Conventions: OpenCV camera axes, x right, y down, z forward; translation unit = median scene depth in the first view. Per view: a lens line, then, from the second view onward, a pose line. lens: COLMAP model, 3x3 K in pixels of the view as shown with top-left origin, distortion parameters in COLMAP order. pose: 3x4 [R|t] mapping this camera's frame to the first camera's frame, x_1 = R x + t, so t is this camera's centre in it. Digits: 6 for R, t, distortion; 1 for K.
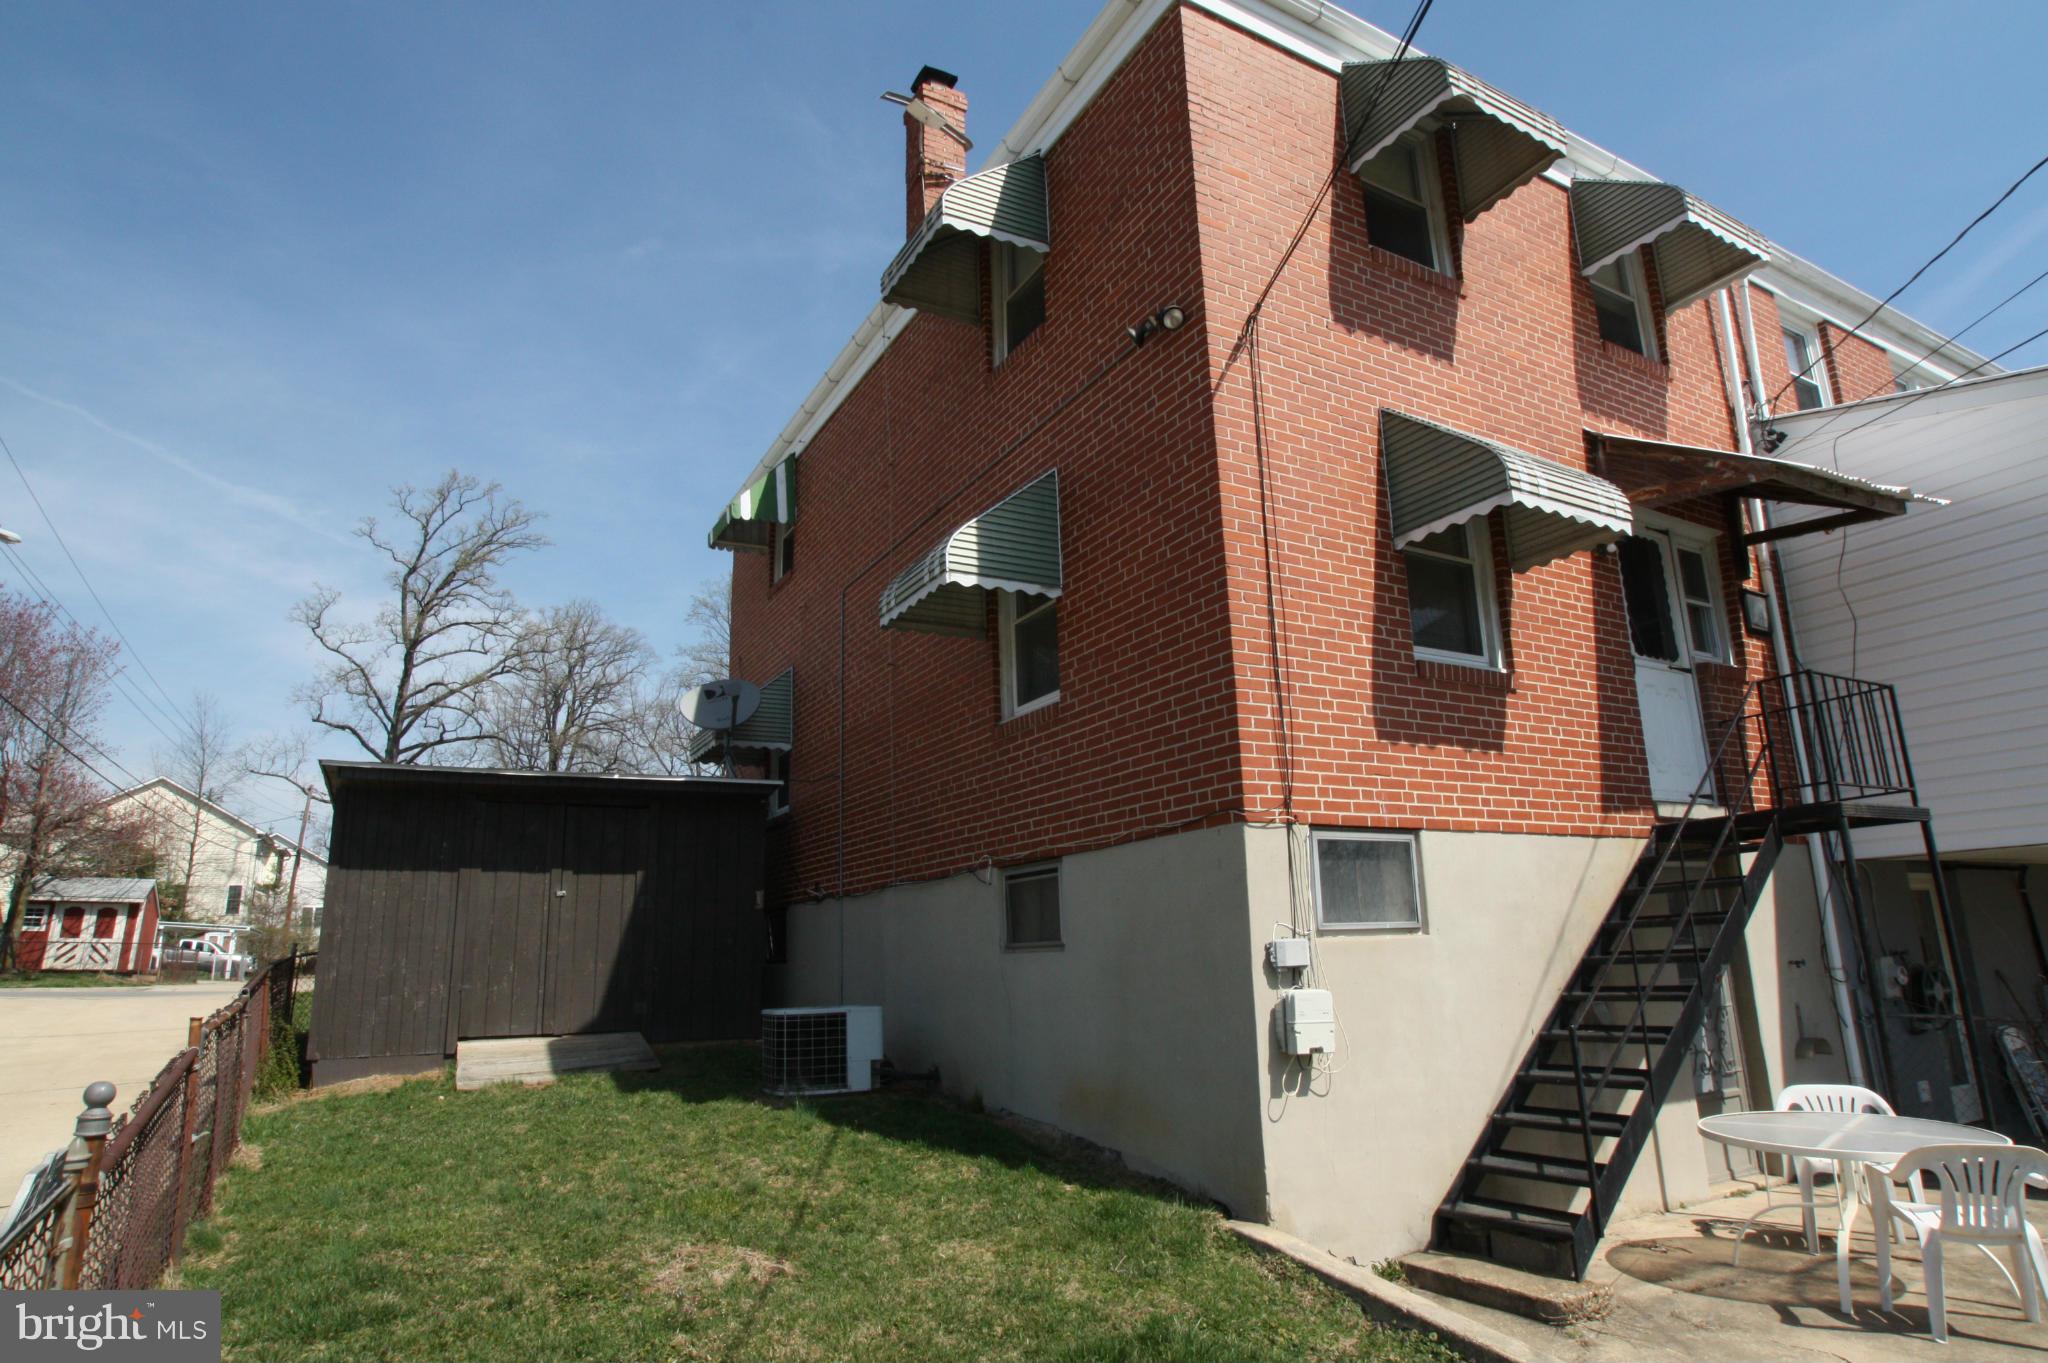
lens RADIAL K [[1116.0, 0, 1022.6], [0, 1116.0, 692.8], [0, 0, 1]] dist [-0.064236, 0.039507]
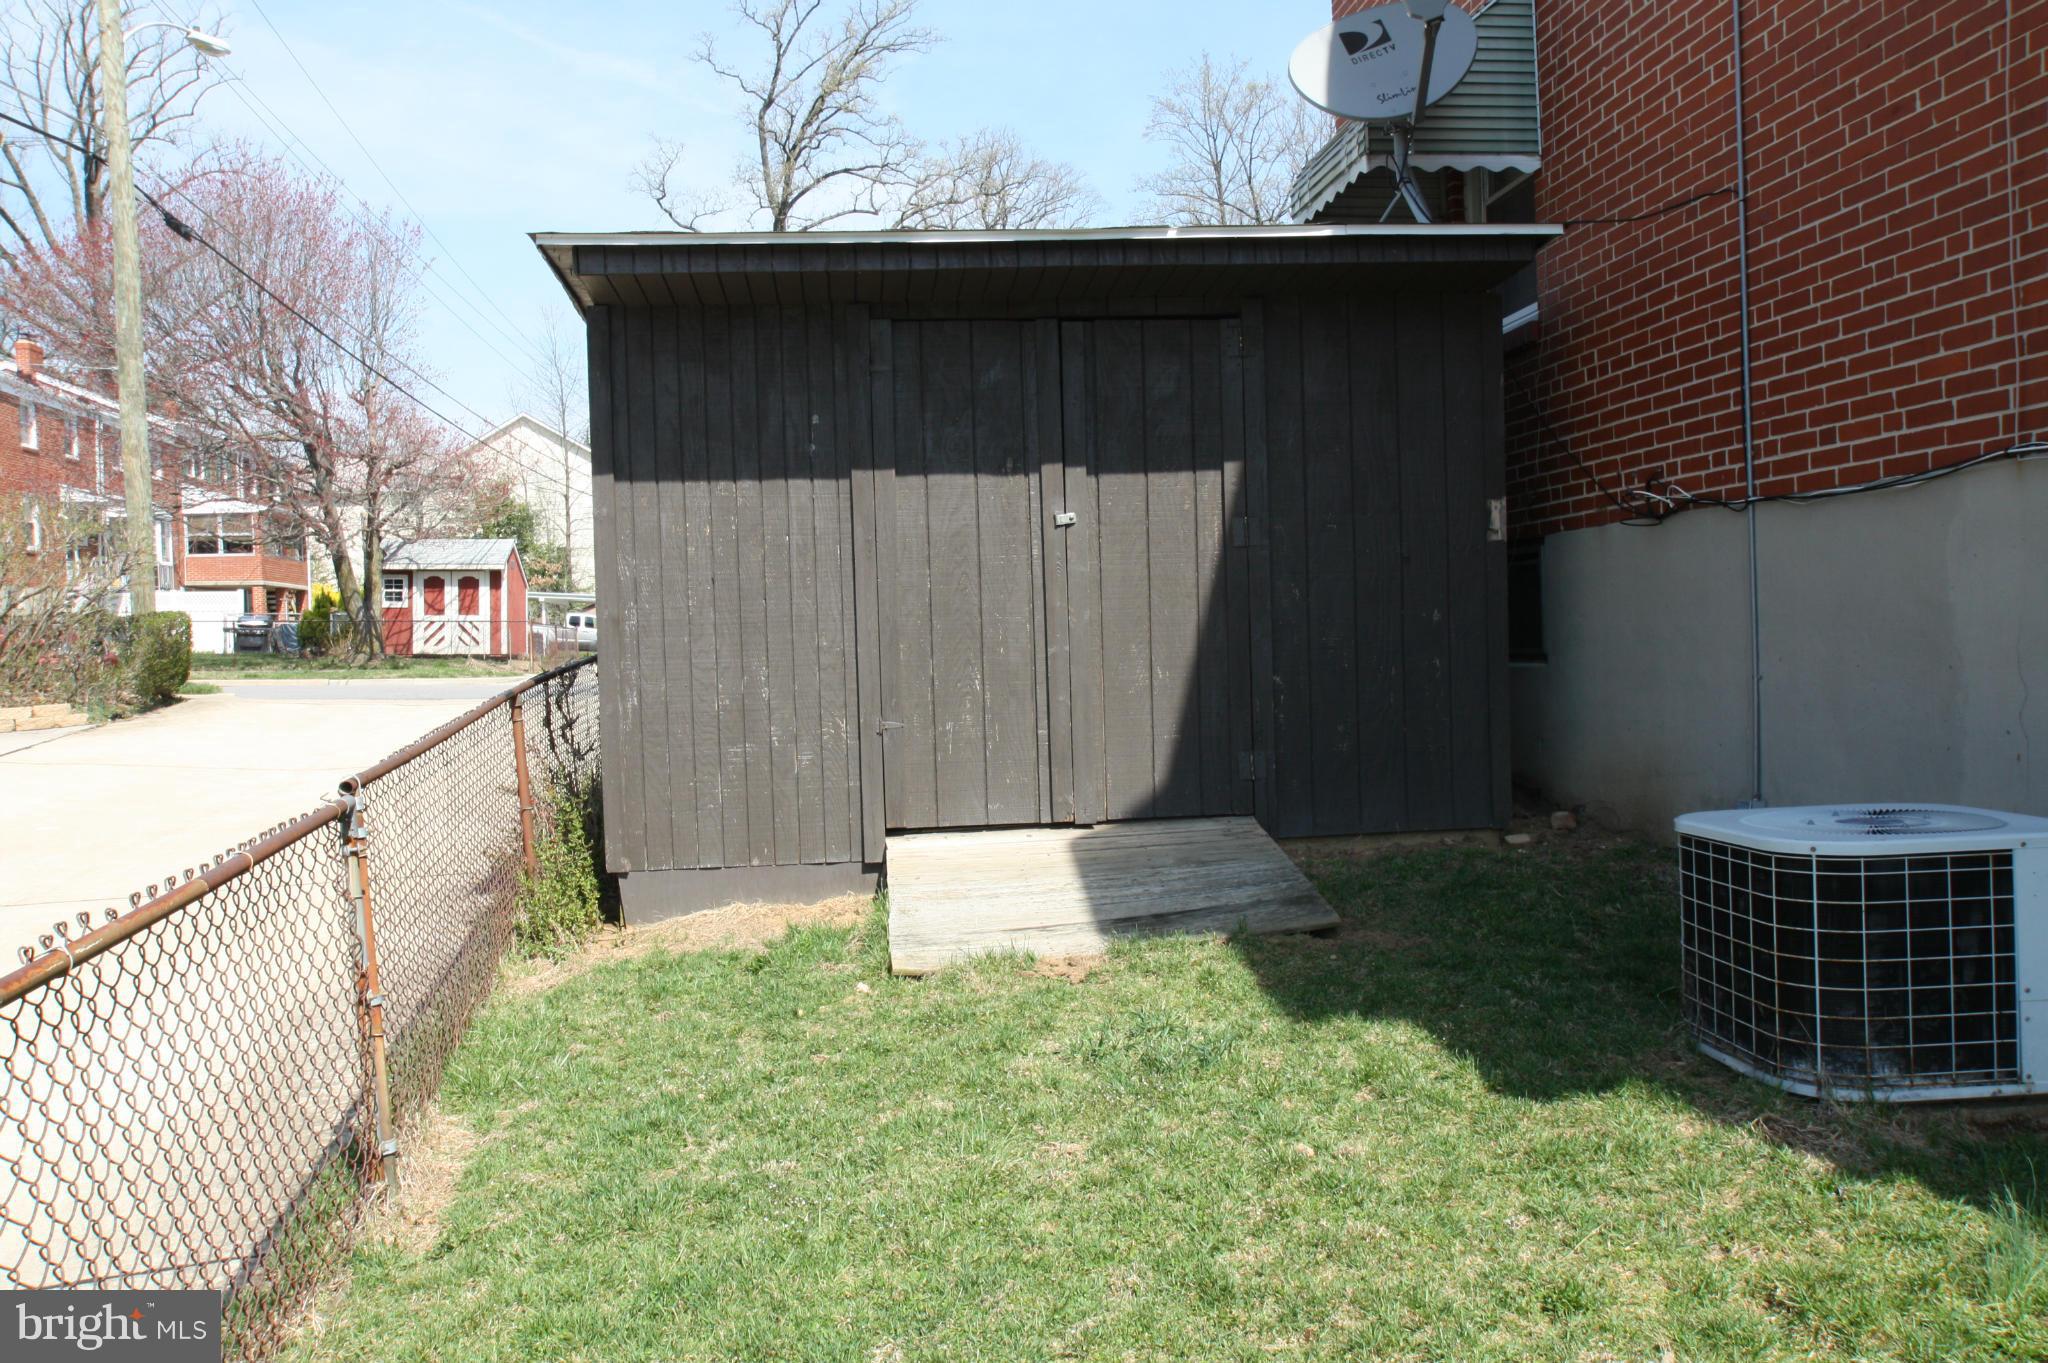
lens RADIAL K [[1113.0, 0, 993.7], [0, 1113.0, 652.7], [0, 0, 1]] dist [-0.074685, 0.074275]
pose [[0.930425, 0.008957, -0.366374, -0.272284], [0.089819, 0.963639, 0.251659, 0.115195], [0.355306, -0.267057, 0.895789, 0.556302]]
